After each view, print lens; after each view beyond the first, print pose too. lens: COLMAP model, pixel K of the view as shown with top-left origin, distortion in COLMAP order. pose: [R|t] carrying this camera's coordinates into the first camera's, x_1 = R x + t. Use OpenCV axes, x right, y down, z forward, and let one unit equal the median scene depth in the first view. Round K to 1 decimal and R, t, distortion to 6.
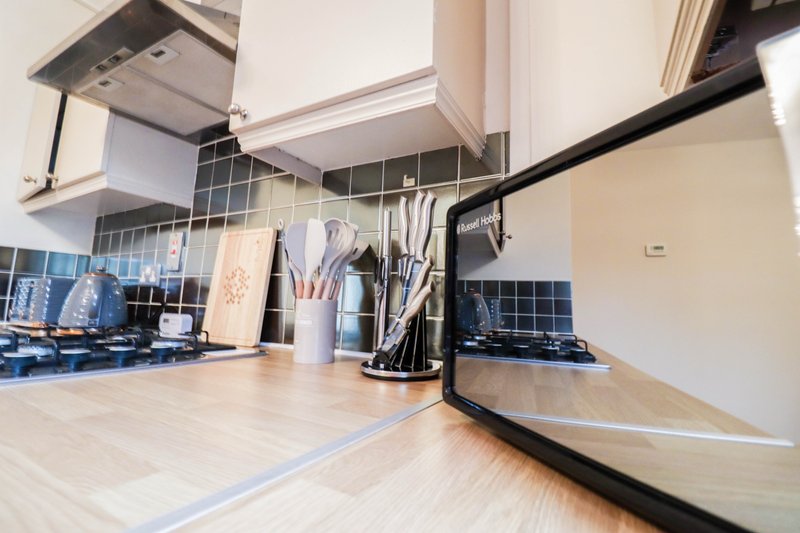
lens RADIAL K [[369.9, 0, 411.3], [0, 369.9, 258.2], [0, 0, 1]] dist [0.002378, -0.014763]
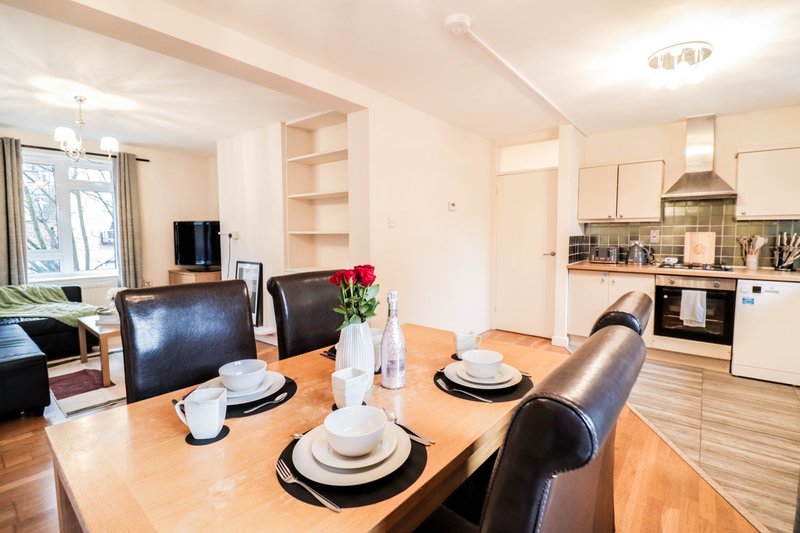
lens RADIAL K [[369.9, 0, 411.3], [0, 369.9, 258.2], [0, 0, 1]] dist [0.002378, -0.014763]
pose [[0.984416, -0.026011, -0.173923, -2.463591], [0.059446, 0.980001, 0.189904, -0.634469], [0.165505, -0.197283, 0.966275, -2.665846]]
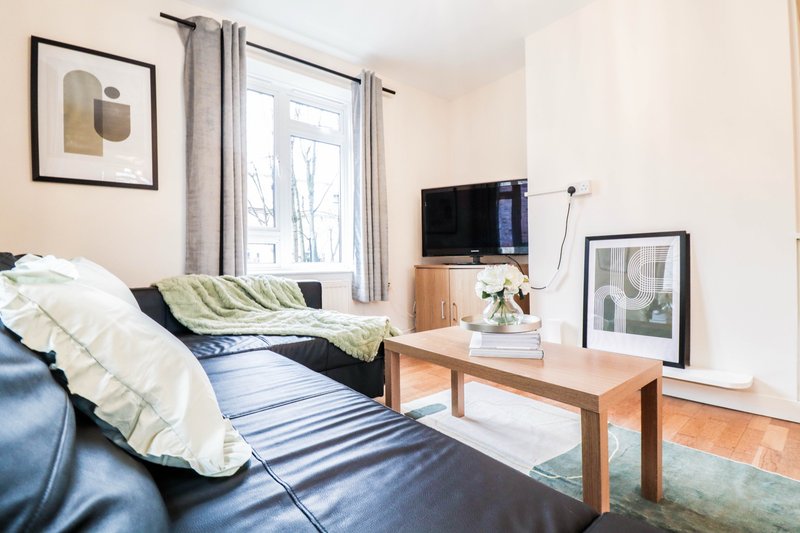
lens RADIAL K [[370.1, 0, 410.4], [0, 370.1, 261.1], [0, 0, 1]] dist [0.000876, -0.013483]
pose [[0.924548, -0.048077, -0.378020, -5.152841], [0.096870, 0.989074, 0.111129, -0.155842], [0.368547, -0.139363, 0.919103, -1.446370]]
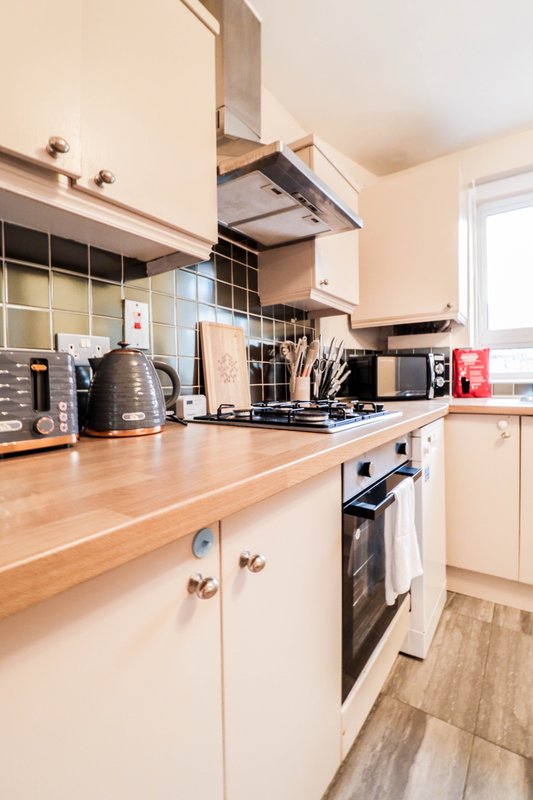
lens RADIAL K [[370.1, 0, 255.9], [0, 370.1, 389.6], [0, 0, 1]] dist [0.000876, -0.013483]
pose [[0.127936, -0.062101, 0.989836, -1.721556], [-0.108832, 0.991132, 0.076249, 0.039821], [-0.985793, -0.117481, 0.120043, 0.746484]]
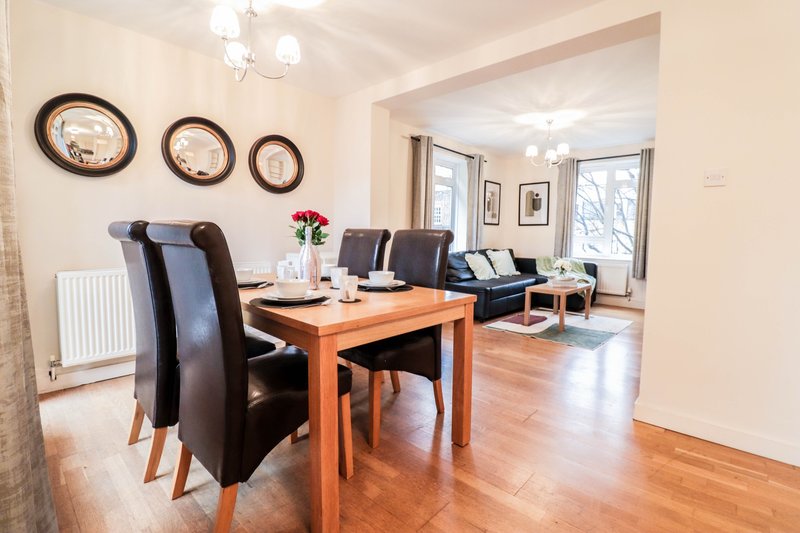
lens RADIAL K [[370.1, 0, 410.4], [0, 370.1, 261.1], [0, 0, 1]] dist [0.000876, -0.013483]
pose [[-0.241624, 0.030408, -0.969893, -1.181127], [0.100507, 0.994917, 0.006154, -0.144759], [0.965151, -0.095994, -0.243453, -0.803319]]
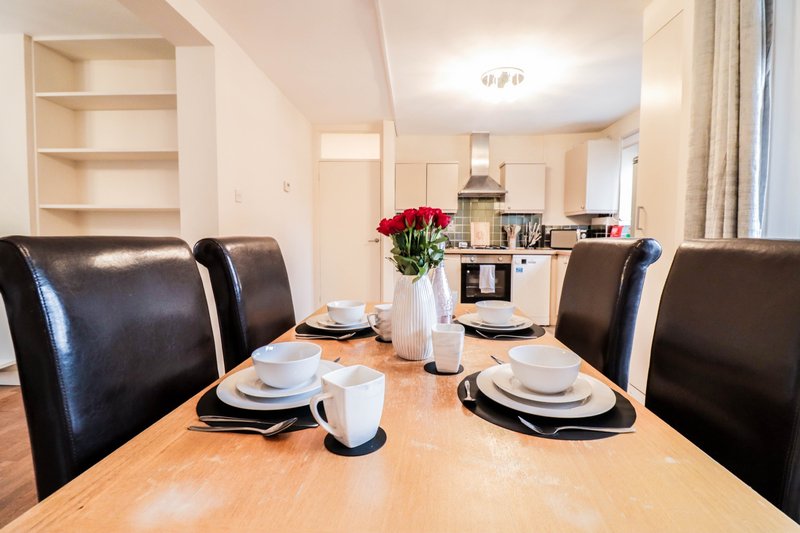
lens RADIAL K [[370.9, 0, 407.9], [0, 370.9, 261.3], [0, 0, 1]] dist [-0.000009, -0.013489]
pose [[0.889066, -0.062126, 0.453544, -3.234670], [-0.034250, 0.978944, 0.201233, -0.477464], [-0.456496, -0.194443, 0.868218, -2.466195]]
